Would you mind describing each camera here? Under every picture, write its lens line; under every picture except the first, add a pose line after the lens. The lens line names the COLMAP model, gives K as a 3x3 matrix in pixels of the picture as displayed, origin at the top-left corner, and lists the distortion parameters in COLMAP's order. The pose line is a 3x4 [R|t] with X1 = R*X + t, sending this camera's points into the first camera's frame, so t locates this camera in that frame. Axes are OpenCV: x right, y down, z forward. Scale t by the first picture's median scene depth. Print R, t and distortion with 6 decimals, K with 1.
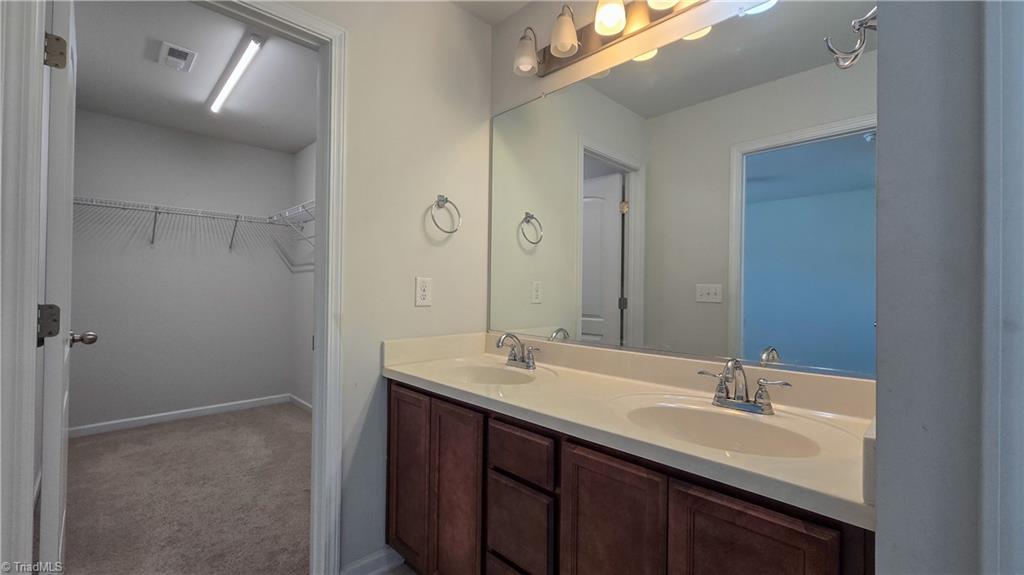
lens RADIAL K [[418.5, 0, 512.0], [0, 418.5, 287.5], [0, 0, 1]] dist [0.001066, 0.000251]
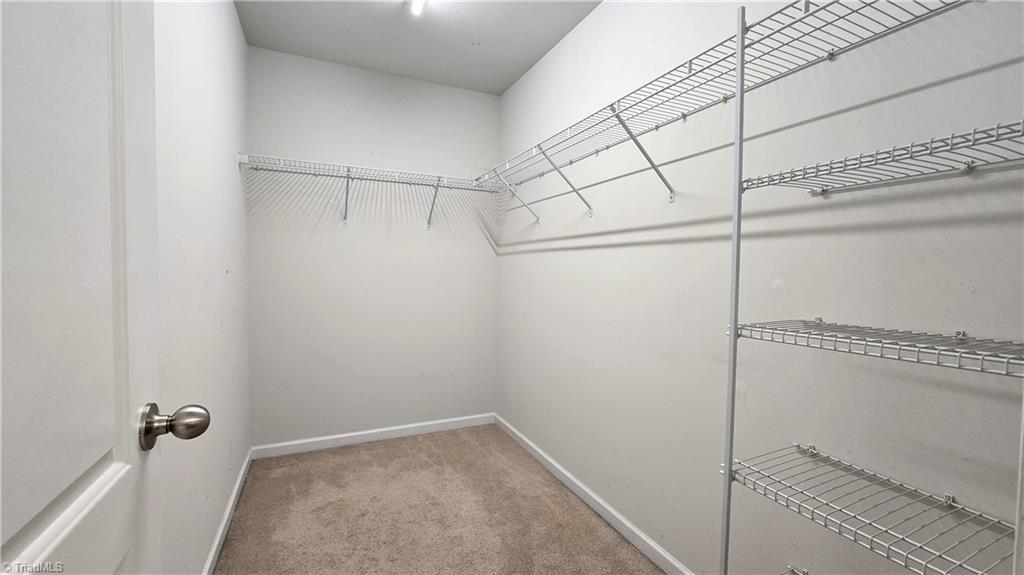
lens RADIAL K [[418.5, 0, 512.0], [0, 418.5, 287.5], [0, 0, 1]] dist [0.001066, 0.000251]
pose [[0.941085, 0.013853, -0.337885, -0.293971], [-0.001561, 0.999328, 0.036623, -0.006082], [0.338165, -0.033938, 0.940475, 0.358756]]
